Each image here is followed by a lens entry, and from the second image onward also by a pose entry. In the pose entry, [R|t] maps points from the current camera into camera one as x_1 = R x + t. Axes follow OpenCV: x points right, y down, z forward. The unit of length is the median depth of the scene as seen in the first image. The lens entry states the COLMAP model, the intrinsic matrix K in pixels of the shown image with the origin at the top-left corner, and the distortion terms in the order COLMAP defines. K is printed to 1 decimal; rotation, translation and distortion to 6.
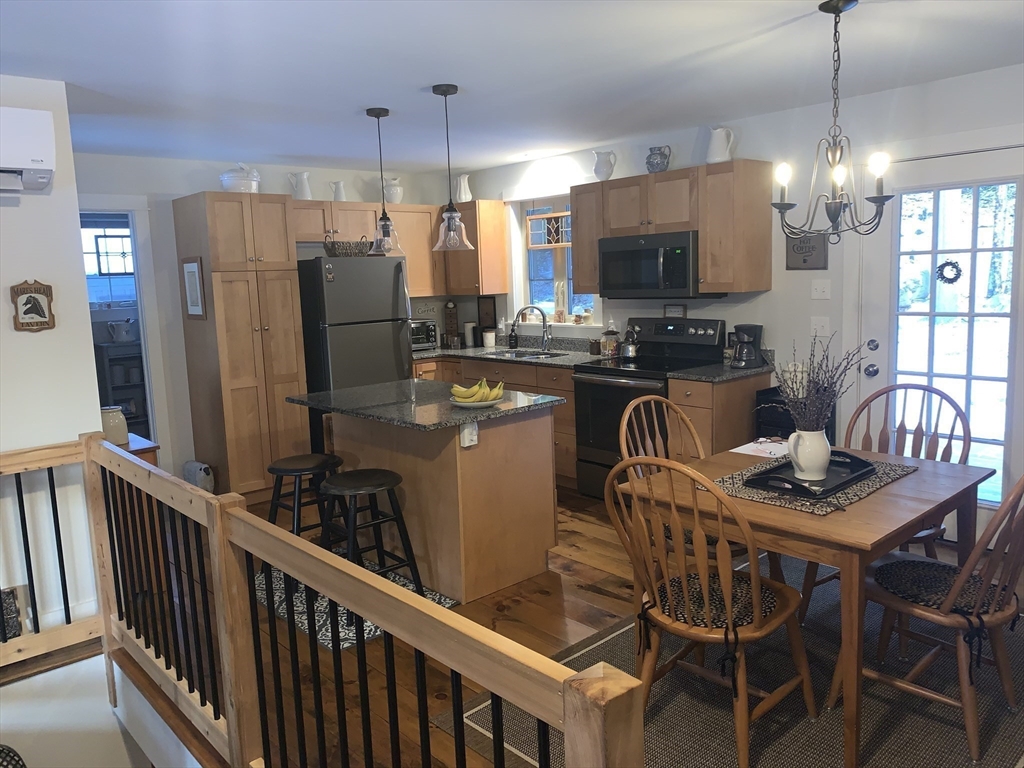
lens RADIAL K [[768.7, 0, 516.0], [0, 768.7, 383.9], [0, 0, 1]] dist [0.027566, -0.026990]
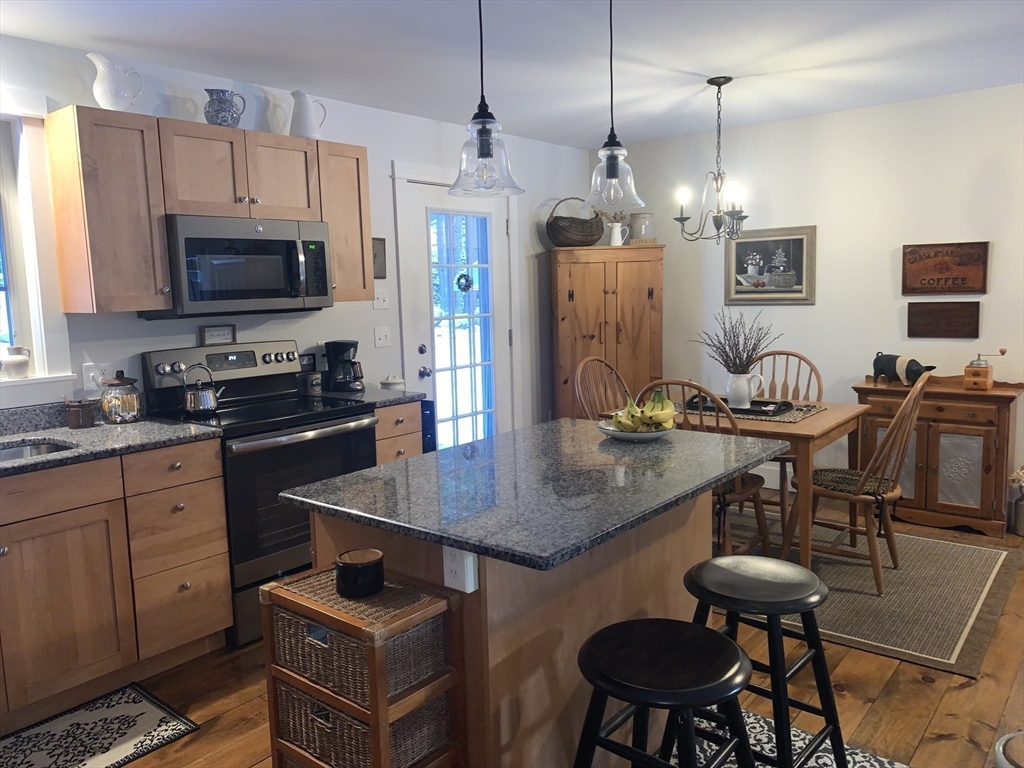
lens RADIAL K [[768.7, 0, 506.0], [0, 768.7, 384.5], [0, 0, 1]] dist [0.027566, -0.026990]
pose [[-0.141439, -0.082094, 0.986537, -0.662299], [0.177687, 0.978266, 0.106880, -0.103570], [-0.973870, 0.190412, -0.123778, 1.103308]]
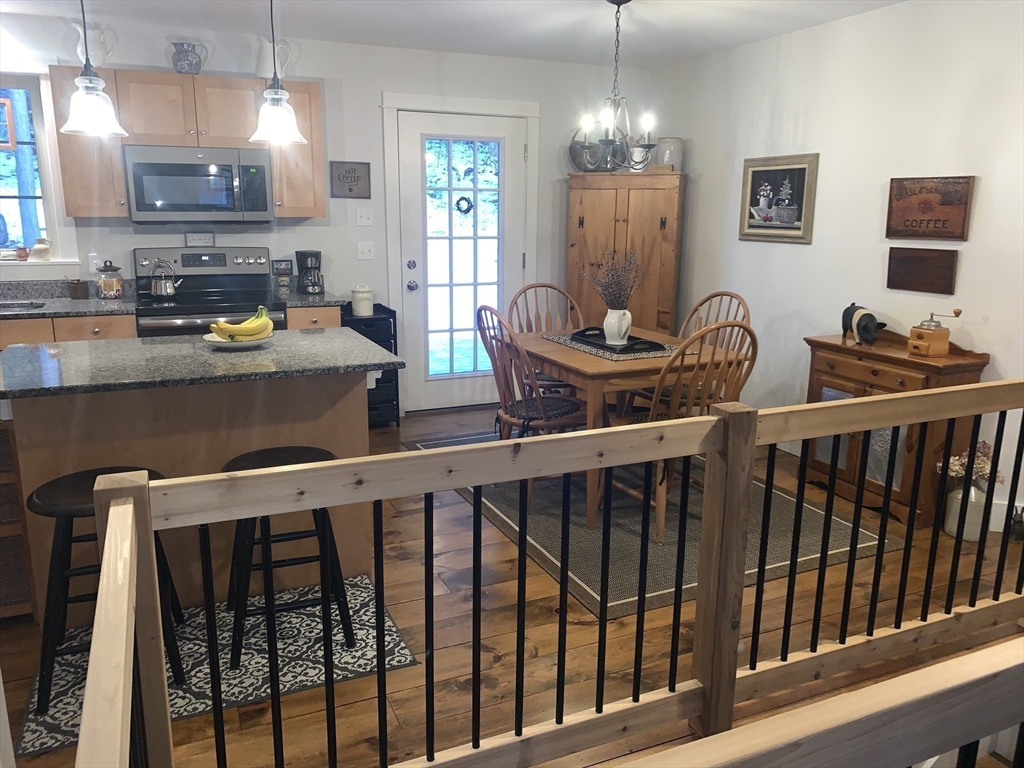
lens RADIAL K [[768.7, 0, 491.8], [0, 768.7, 383.2], [0, 0, 1]] dist [0.027566, -0.026990]
pose [[0.305194, -0.168730, 0.937223, -0.704068], [0.117446, 0.983333, 0.138787, -0.021833], [-0.945020, 0.067716, 0.319924, 0.547267]]
